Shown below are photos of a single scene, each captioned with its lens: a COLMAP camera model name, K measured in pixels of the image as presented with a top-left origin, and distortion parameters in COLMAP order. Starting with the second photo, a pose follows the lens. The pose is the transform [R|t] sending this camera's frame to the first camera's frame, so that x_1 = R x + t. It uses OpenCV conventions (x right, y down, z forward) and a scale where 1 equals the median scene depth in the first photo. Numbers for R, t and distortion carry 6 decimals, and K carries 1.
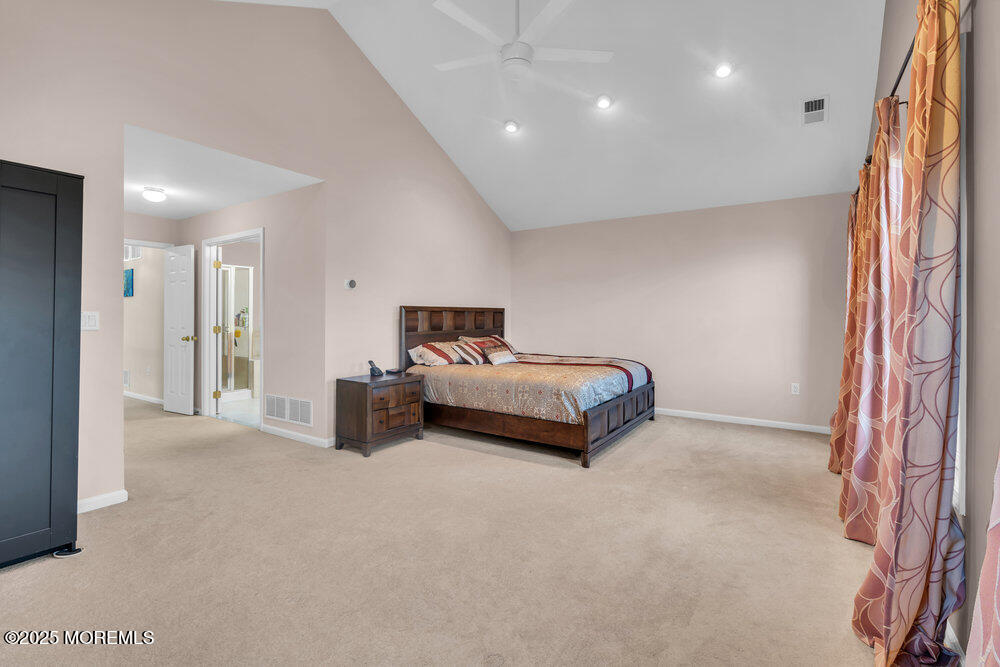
lens RADIAL K [[450.2, 0, 494.9], [0, 450.2, 328.2], [0, 0, 1]] dist [-0.000999, -0.000261]
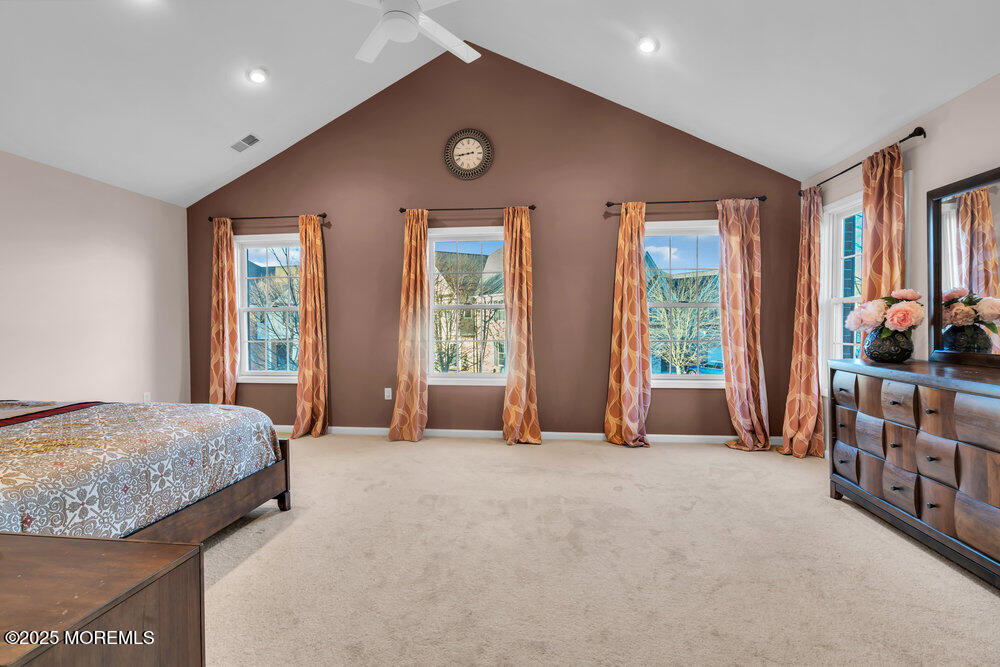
lens RADIAL K [[450.2, 0, 494.9], [0, 450.2, 328.2], [0, 0, 1]] dist [-0.000999, -0.000261]
pose [[-0.451008, -0.012072, 0.892438, -0.598589], [0.021369, 0.999476, 0.024319, -0.021848], [-0.892264, 0.030039, -0.450514, 0.908703]]
